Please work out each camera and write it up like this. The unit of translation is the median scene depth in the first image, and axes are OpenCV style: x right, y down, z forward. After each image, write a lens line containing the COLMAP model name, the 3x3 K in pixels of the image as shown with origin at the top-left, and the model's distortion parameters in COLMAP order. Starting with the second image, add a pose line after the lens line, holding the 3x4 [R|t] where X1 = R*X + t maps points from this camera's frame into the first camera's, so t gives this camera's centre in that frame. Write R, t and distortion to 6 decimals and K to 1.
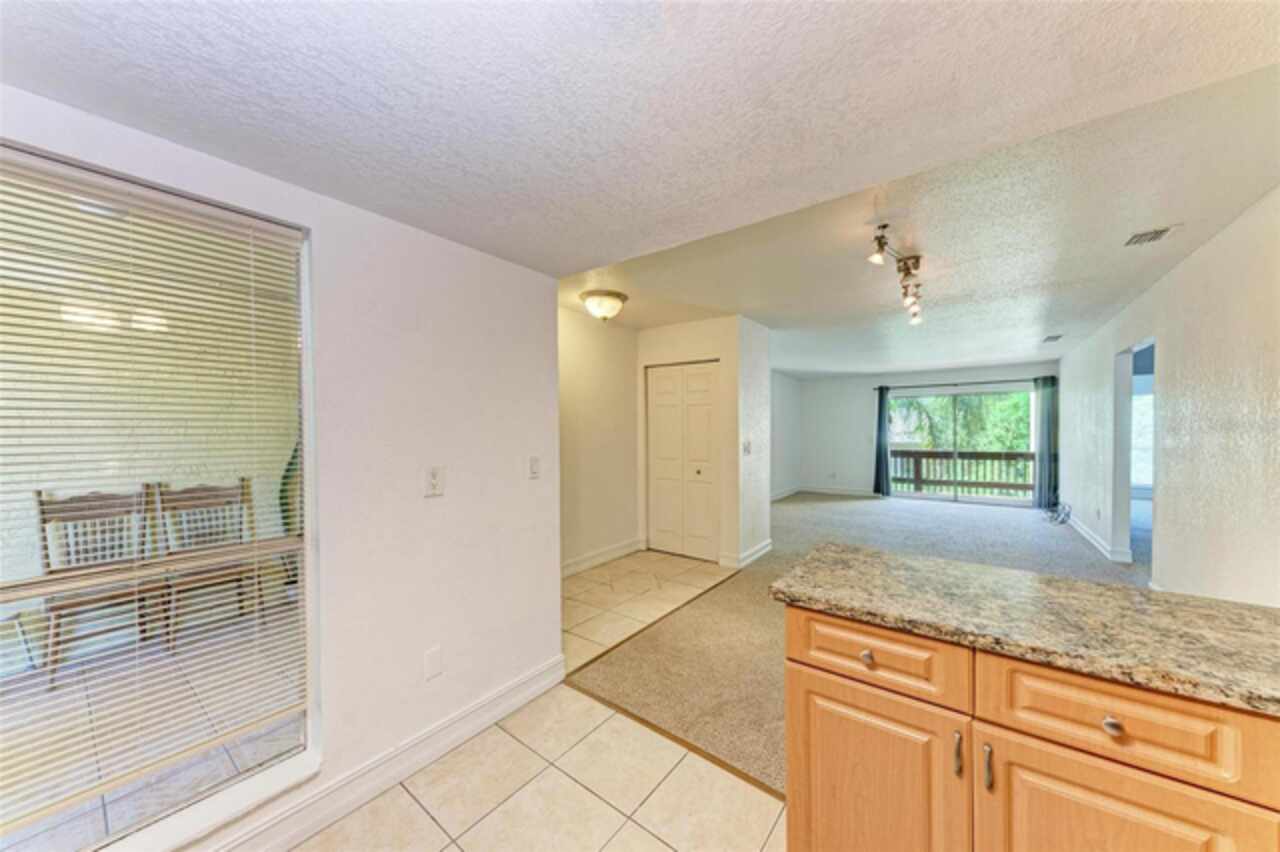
lens RADIAL K [[437.3, 0, 645.5], [0, 437.3, 430.9], [0, 0, 1]] dist [0.015263, -0.000097]
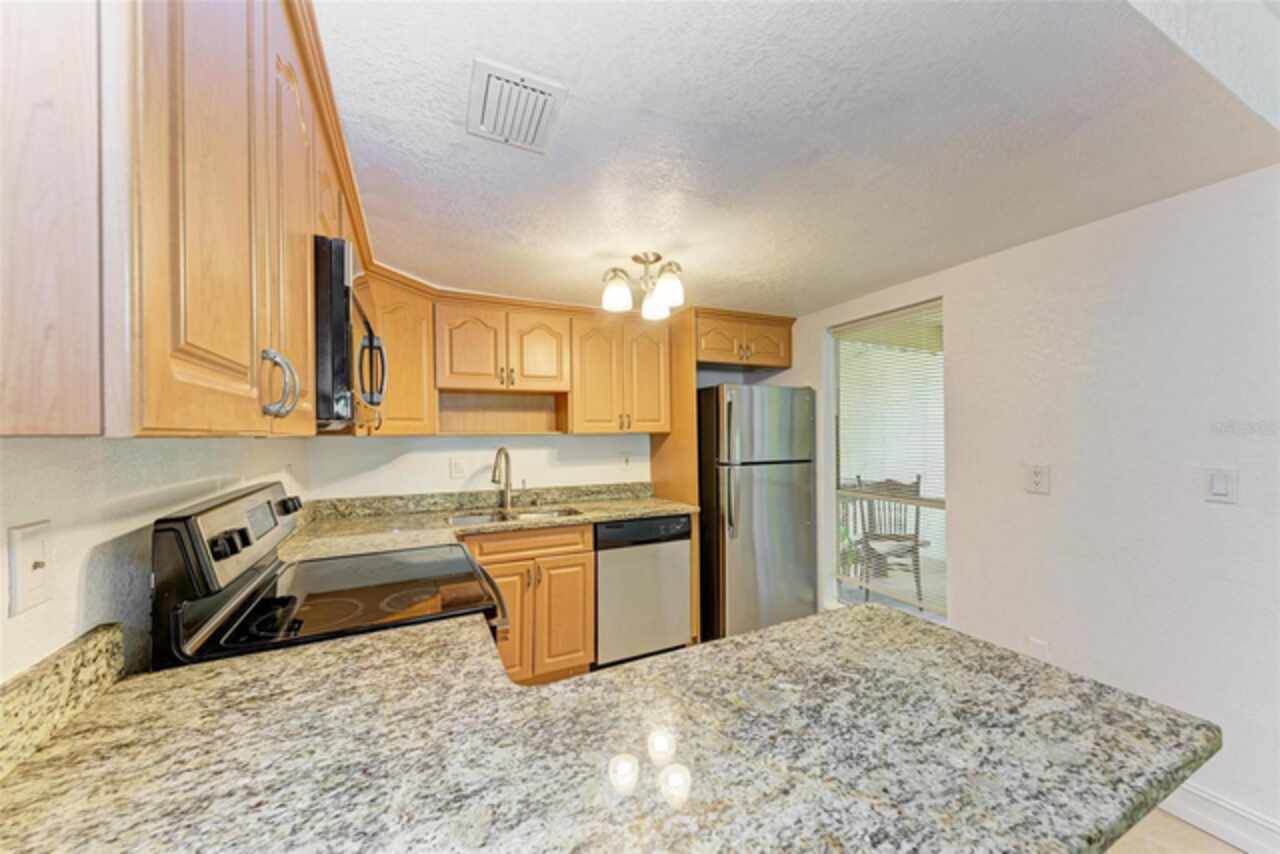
lens RADIAL K [[461.3, 0, 640.0], [0, 461.3, 427.0], [0, 0, 1]] dist [-0.000758, -0.000022]
pose [[-0.467877, -0.001575, -0.883792, 0.652754], [0.006435, 0.999966, -0.005188, -0.005624], [0.883770, -0.008115, -0.467851, 0.485821]]
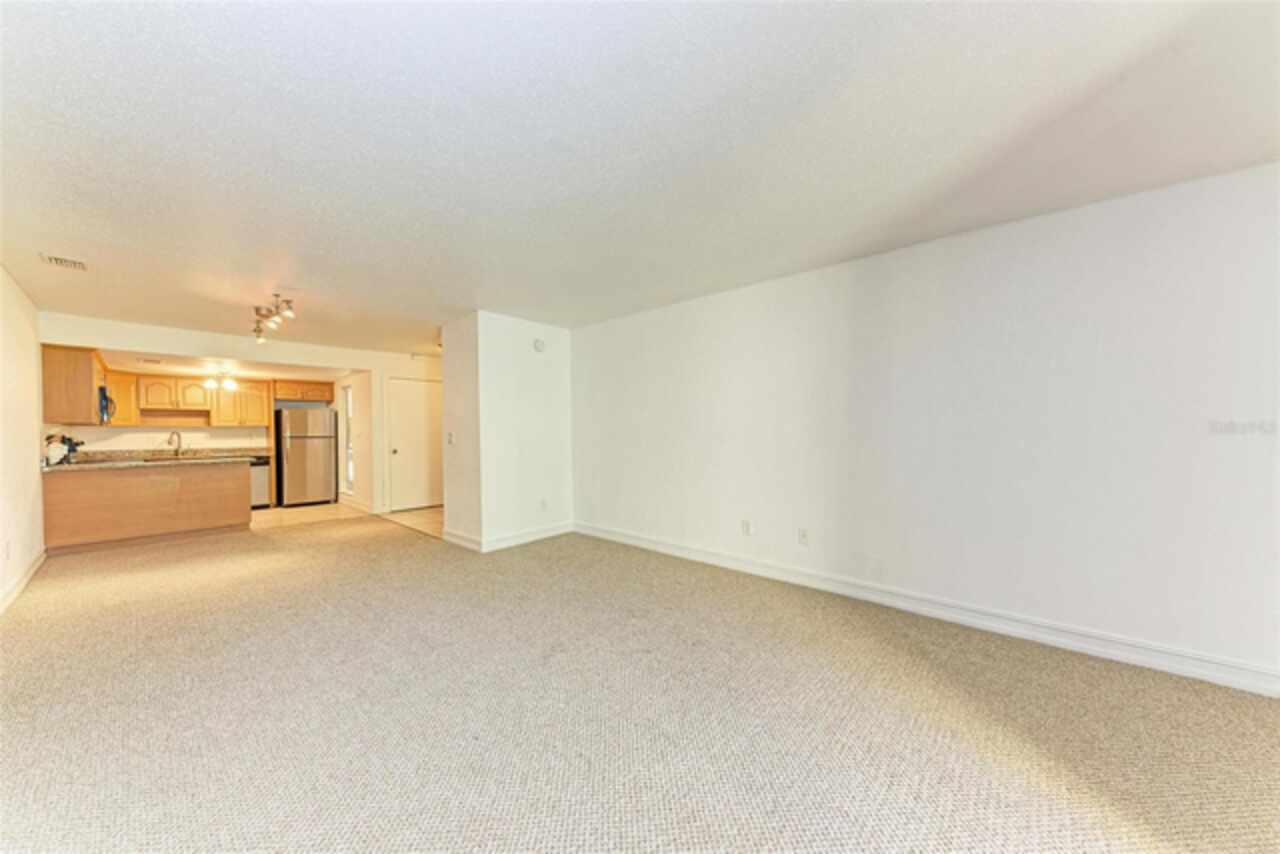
lens RADIAL K [[432.9, 0, 644.4], [0, 432.9, 429.7], [0, 0, 1]] dist [0.000347, -0.001852]
pose [[-0.073179, 0.003529, -0.997313, 2.240044], [0.006344, 0.999975, 0.003073, 0.033855], [0.997299, -0.006102, -0.073200, 2.711789]]
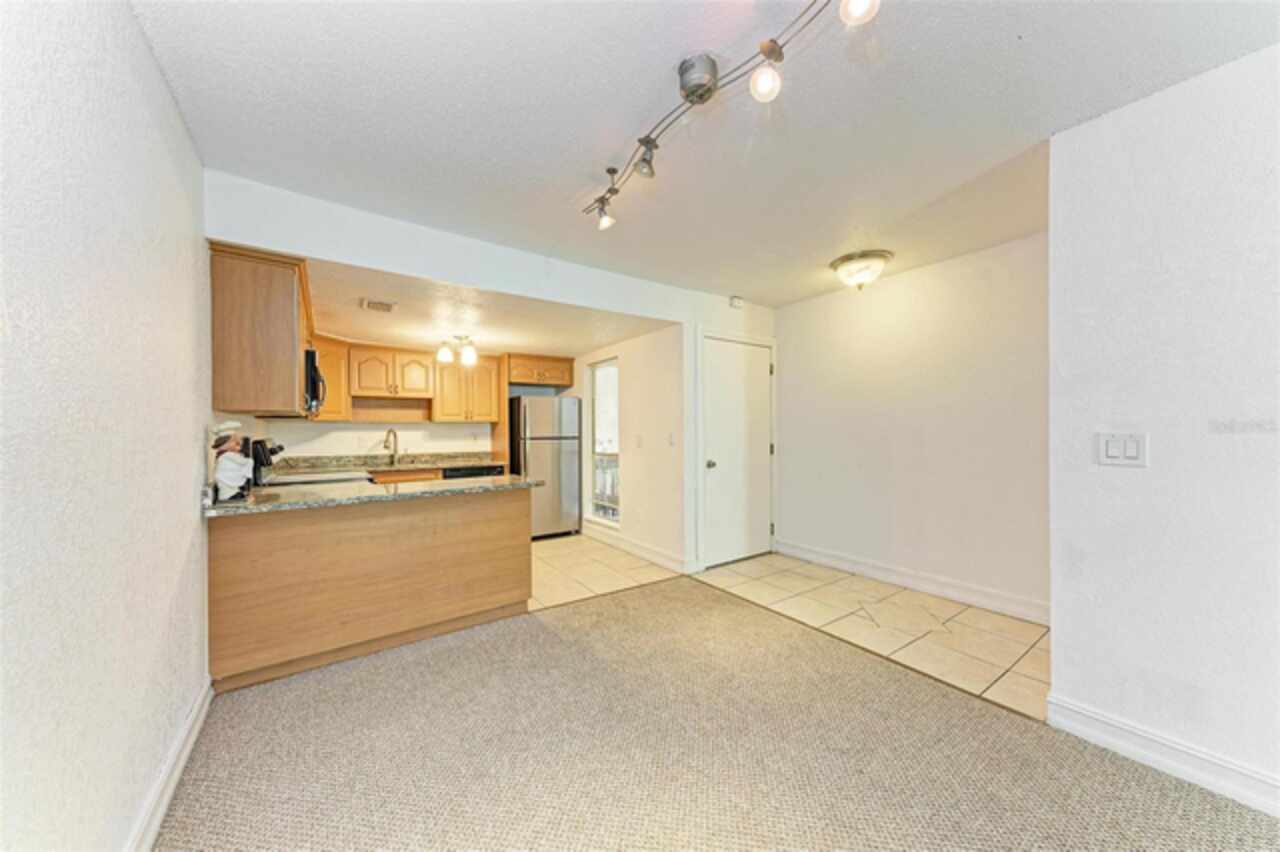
lens RADIAL K [[432.9, 0, 644.4], [0, 432.9, 428.7], [0, 0, 1]] dist [0.000347, -0.001852]
pose [[-0.299576, 0.002432, -0.954069, 1.251203], [0.002300, 0.999996, 0.001827, 0.031849], [0.954070, -0.001647, -0.299580, 1.239156]]
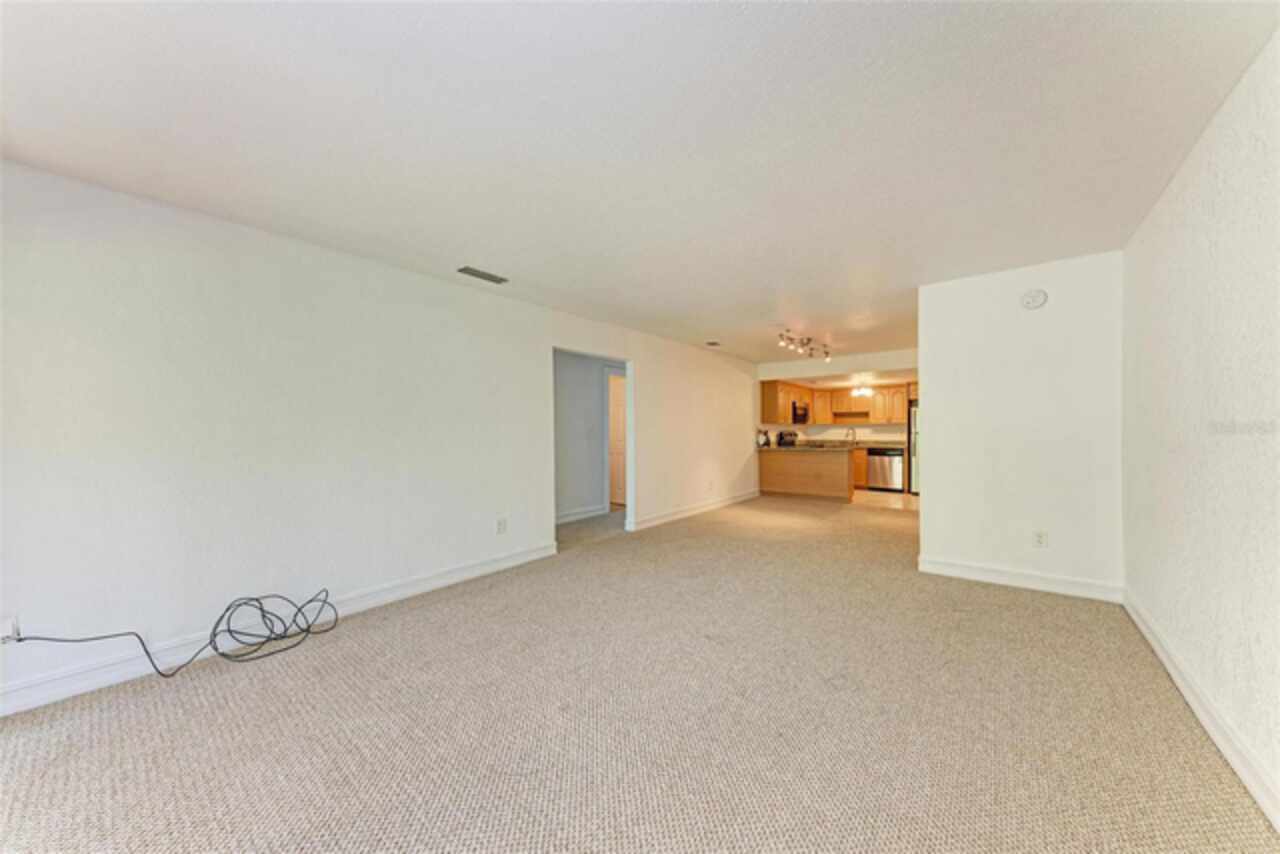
lens RADIAL K [[437.3, 0, 645.5], [0, 437.3, 431.9], [0, 0, 1]] dist [0.015263, -0.000097]
pose [[-0.999564, 0.013134, 0.026440, 1.495446], [0.013399, 0.999862, 0.009854, 0.012708], [-0.026307, 0.010204, -0.999602, 3.481342]]
